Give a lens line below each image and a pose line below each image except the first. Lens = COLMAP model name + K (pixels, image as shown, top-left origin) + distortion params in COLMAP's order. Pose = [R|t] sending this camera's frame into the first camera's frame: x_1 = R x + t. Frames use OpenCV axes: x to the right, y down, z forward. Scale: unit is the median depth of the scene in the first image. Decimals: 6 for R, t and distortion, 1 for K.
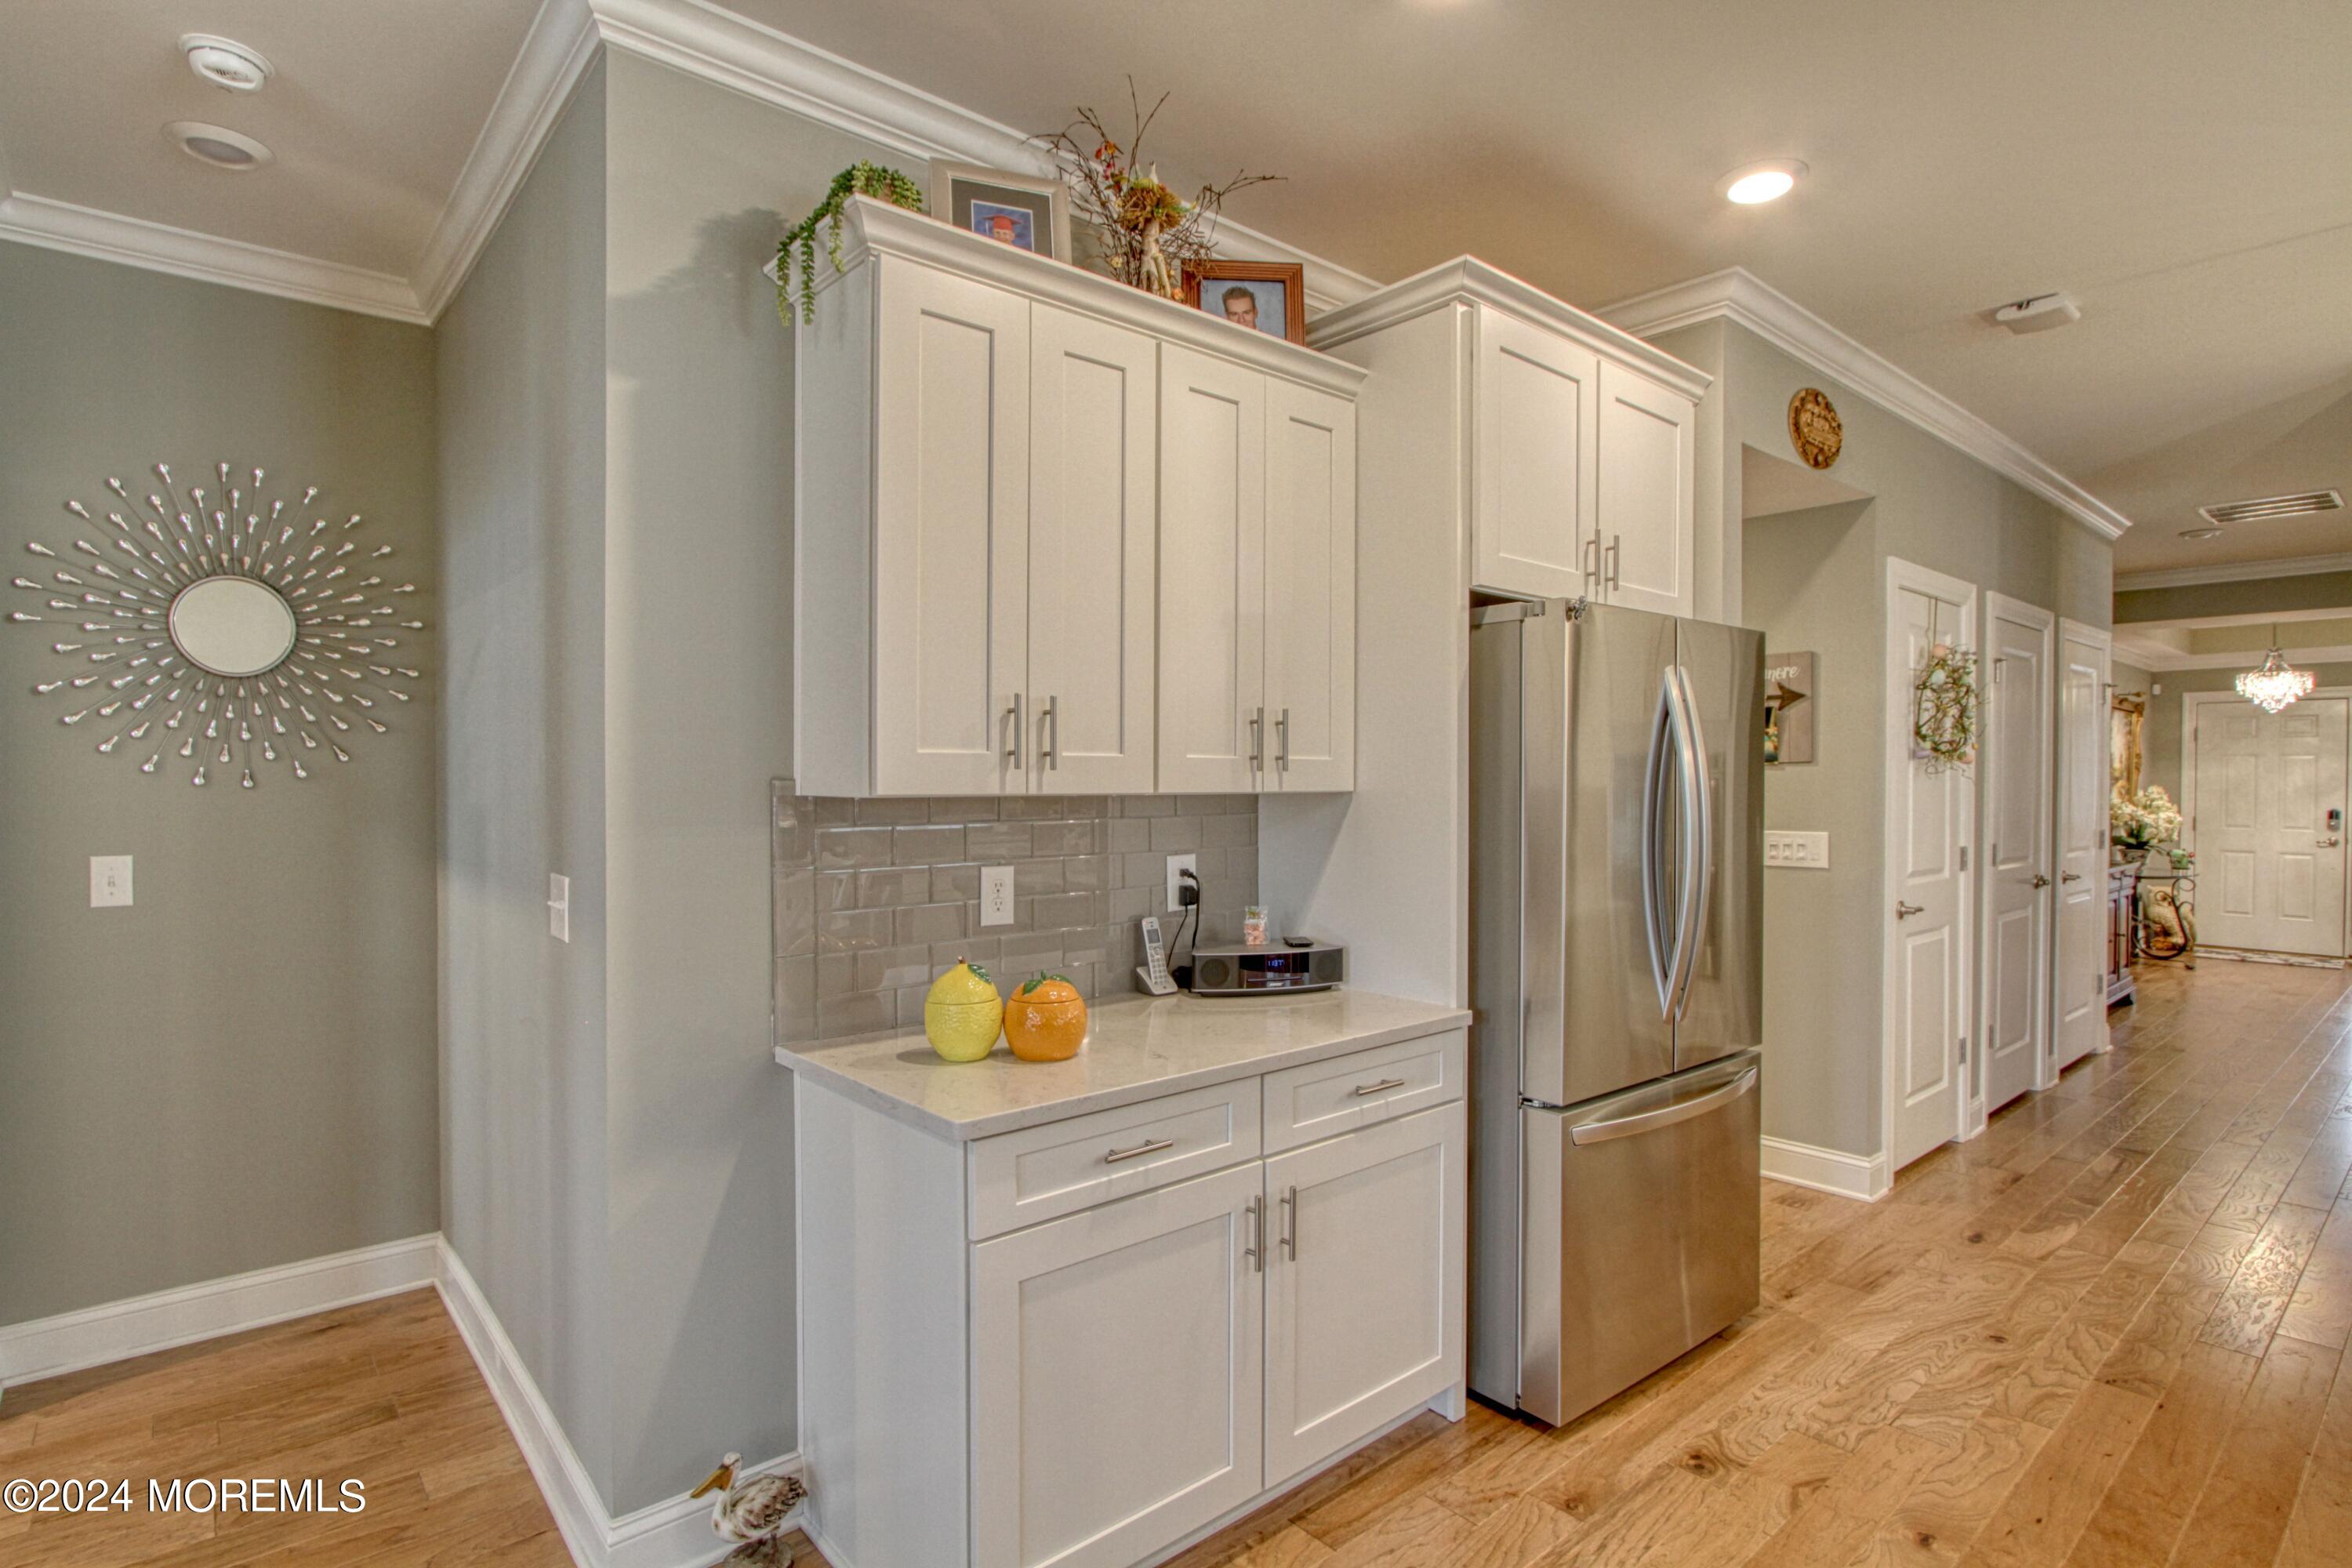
lens RADIAL K [[1183.2, 0, 1165.6], [0, 1183.2, 778.1], [0, 0, 1]] dist [-0.002713, 0.000125]
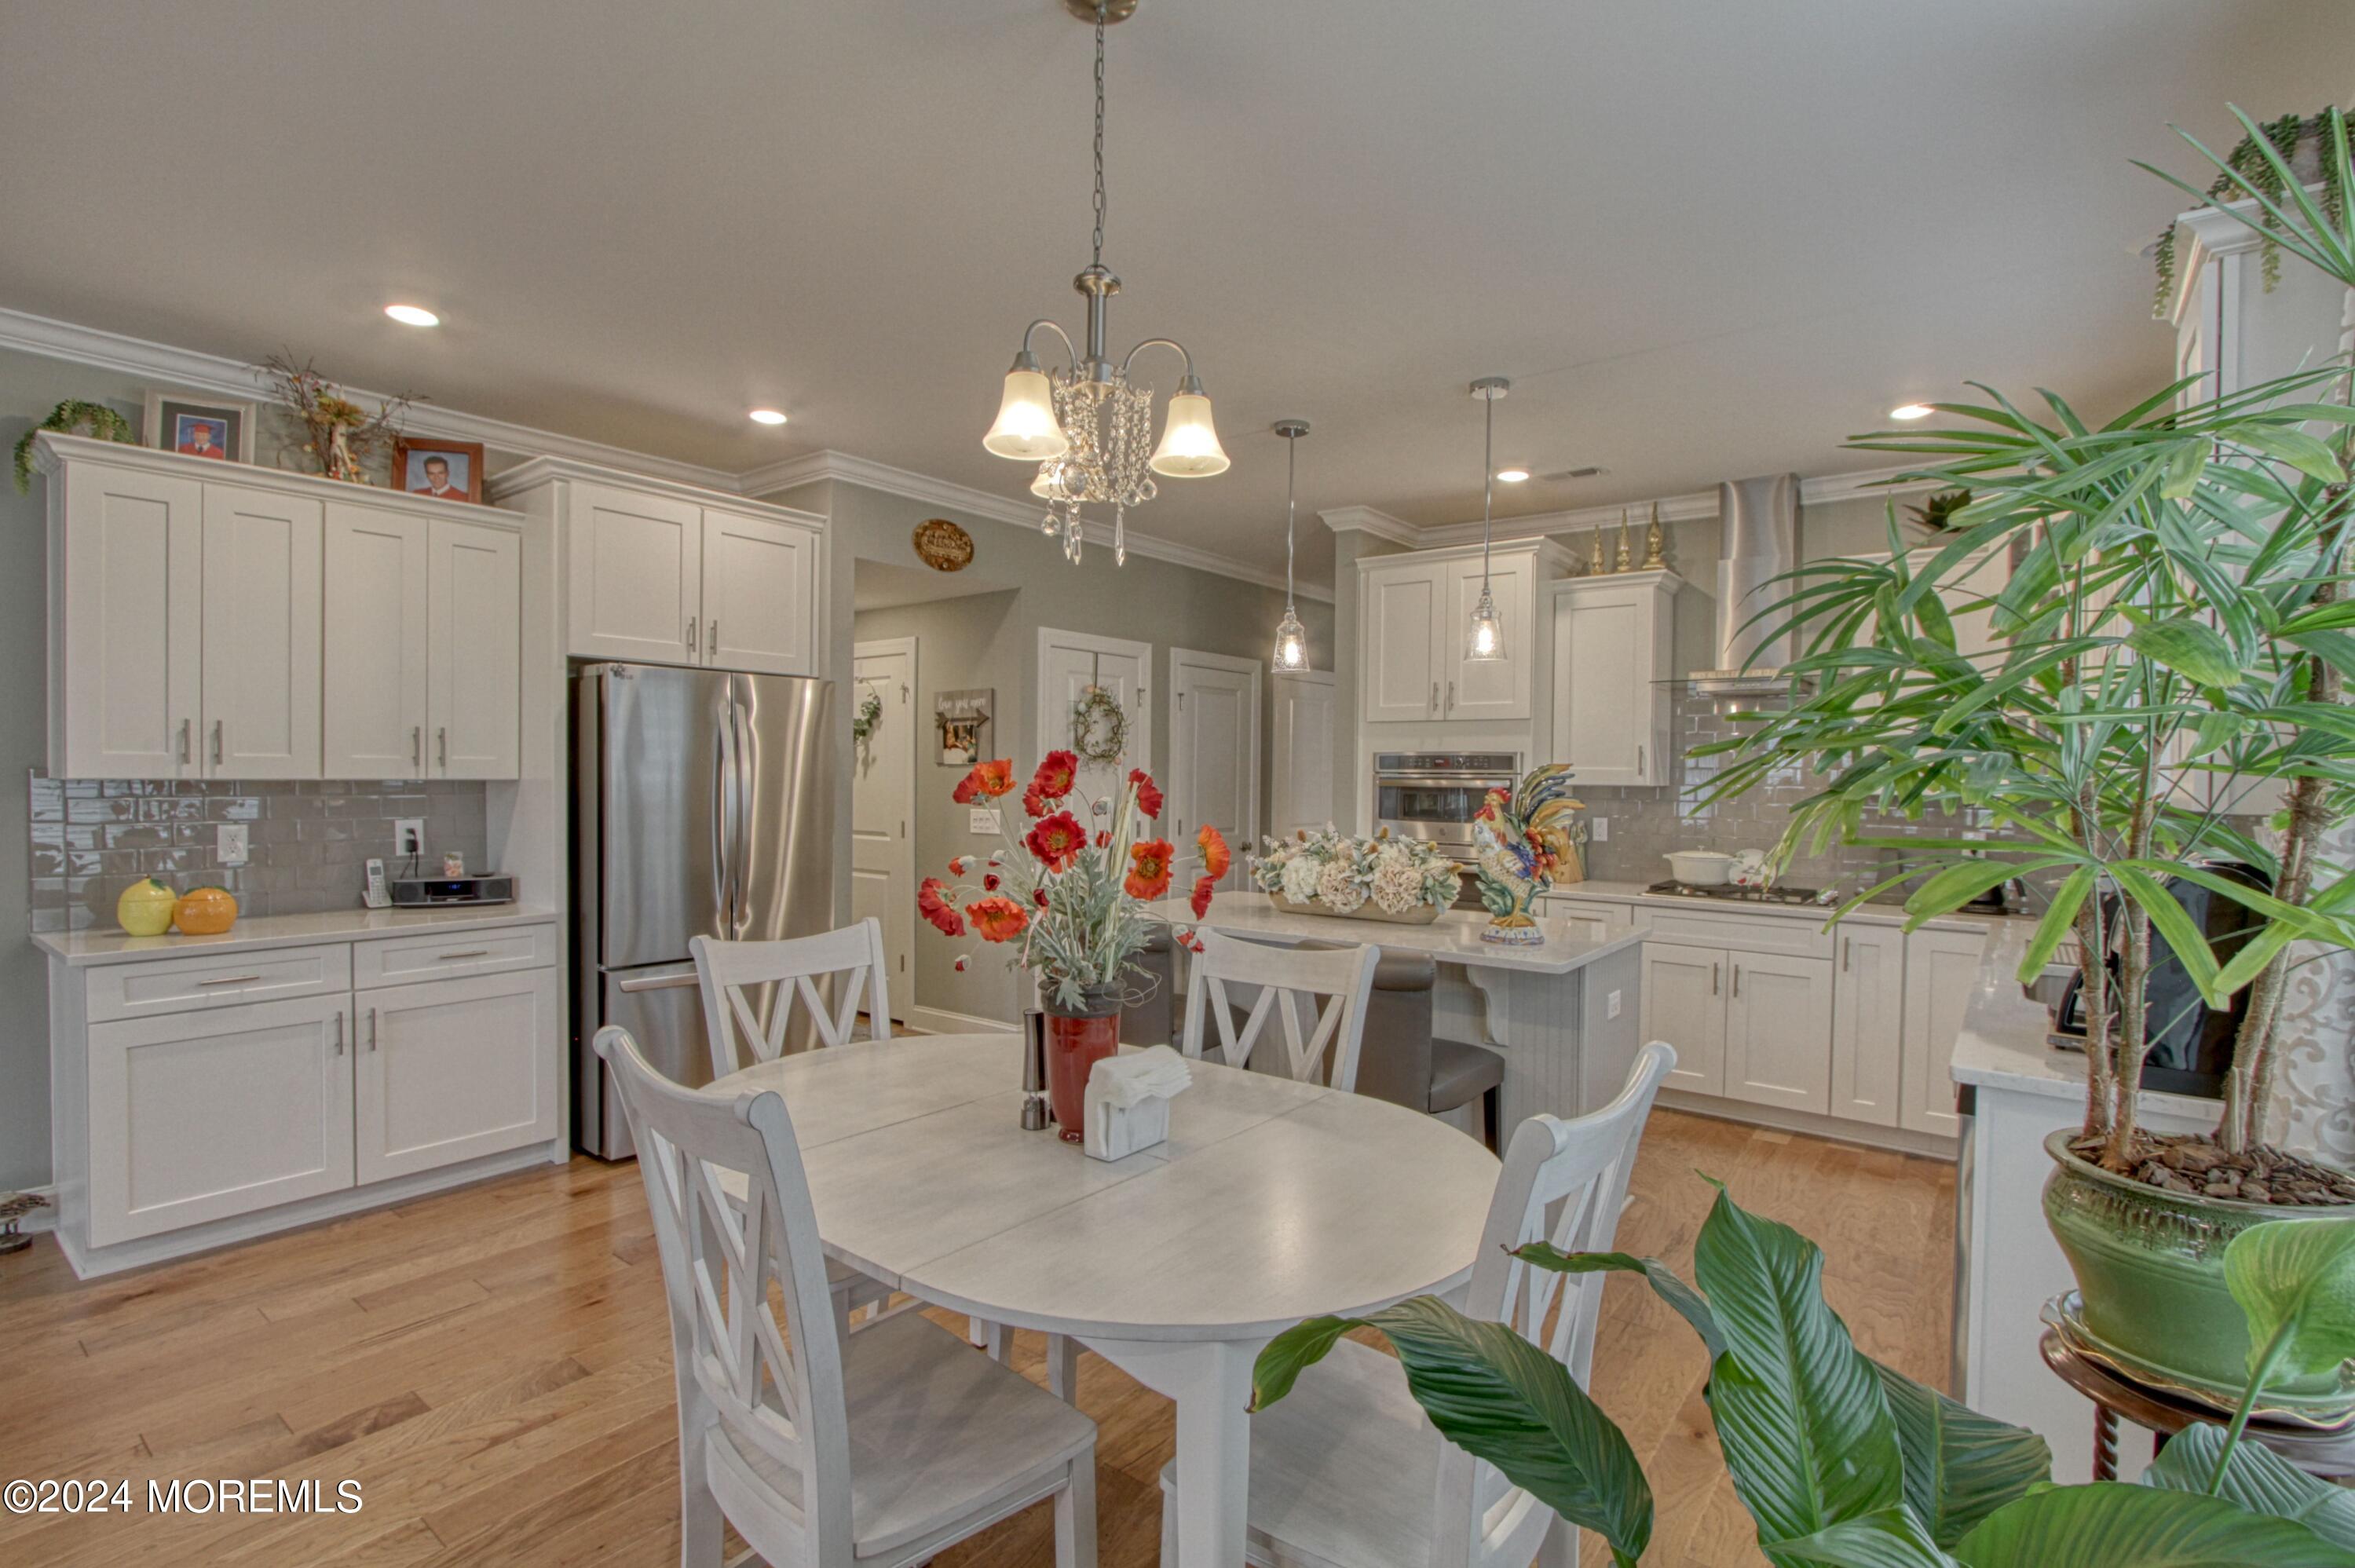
lens RADIAL K [[1118.2, 0, 1167.7], [0, 1118.2, 788.2], [0, 0, 1]] dist [-0.016454, 0.004142]
pose [[0.982647, 0.007615, 0.185330, 0.740341], [-0.011077, 0.999783, 0.017650, -0.012686], [-0.185155, -0.019397, 0.982518, -0.625336]]
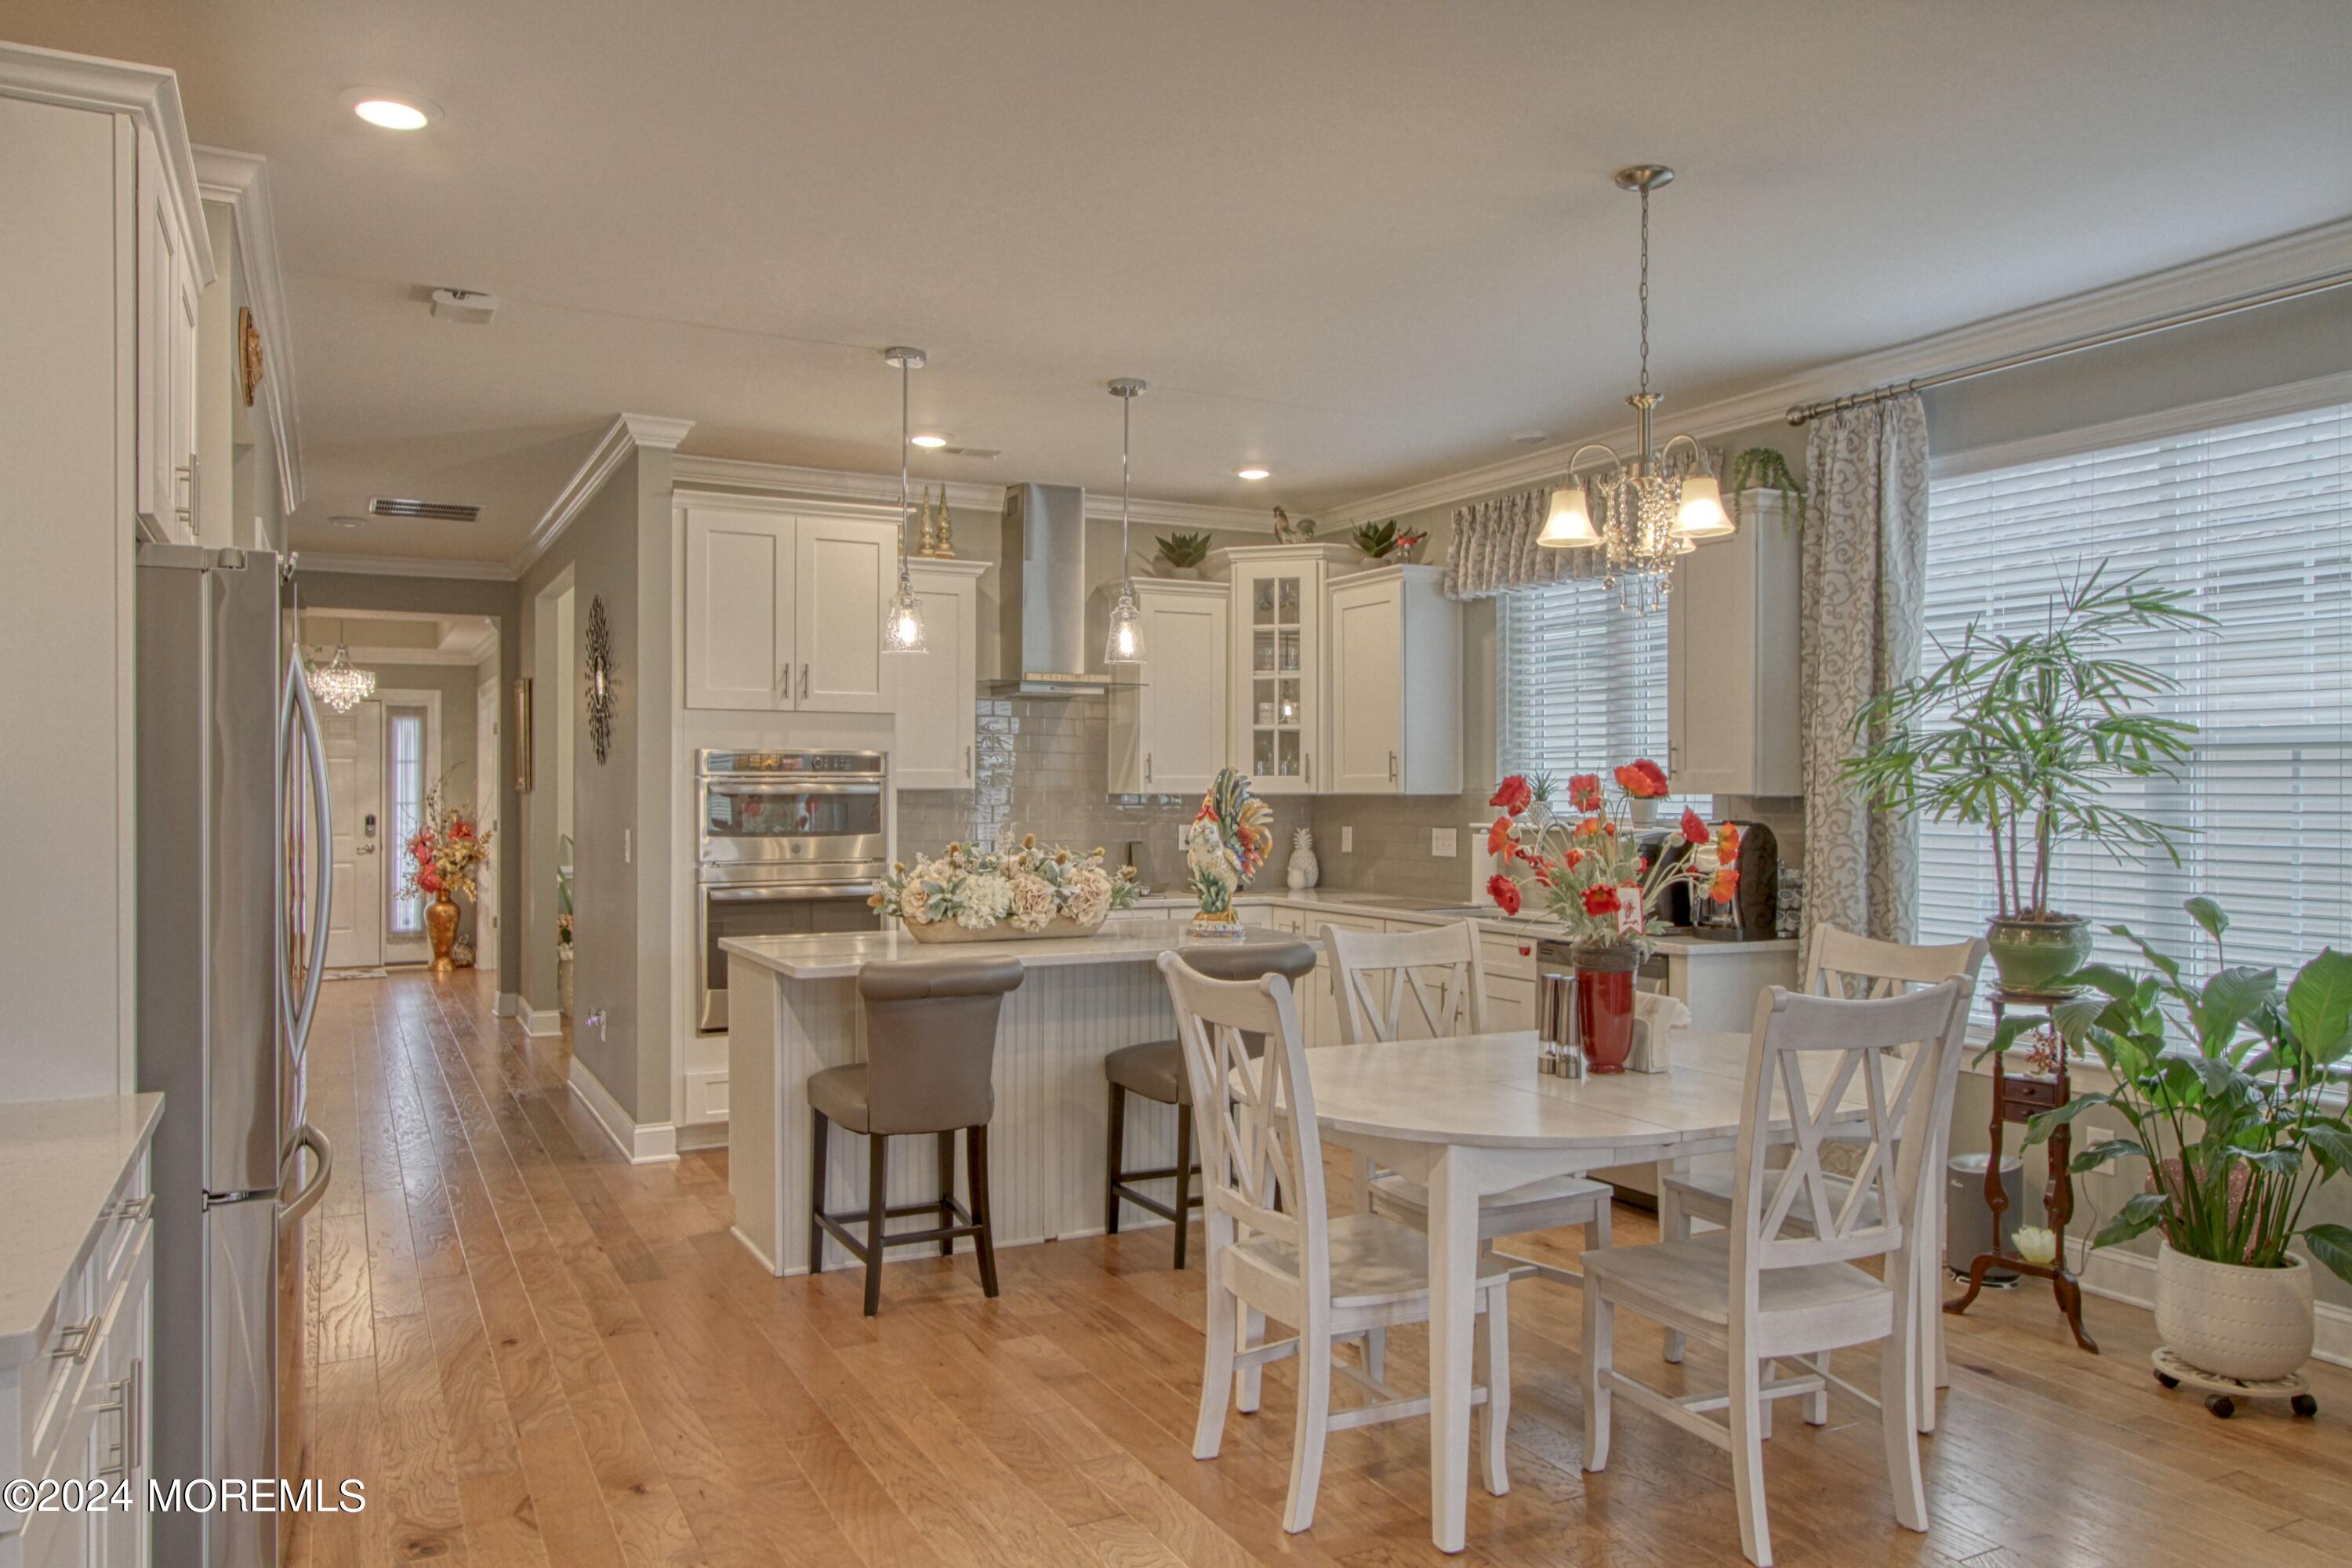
lens RADIAL K [[1624.4, 0, 1176.1], [0, 1624.4, 796.6], [0, 0, 1]] dist [0.005505, 0.014188]
pose [[0.233655, -0.005939, 0.972301, -0.511712], [-0.003783, 0.999968, 0.007017, -0.000093], [-0.972312, -0.005318, 0.233625, 0.131603]]
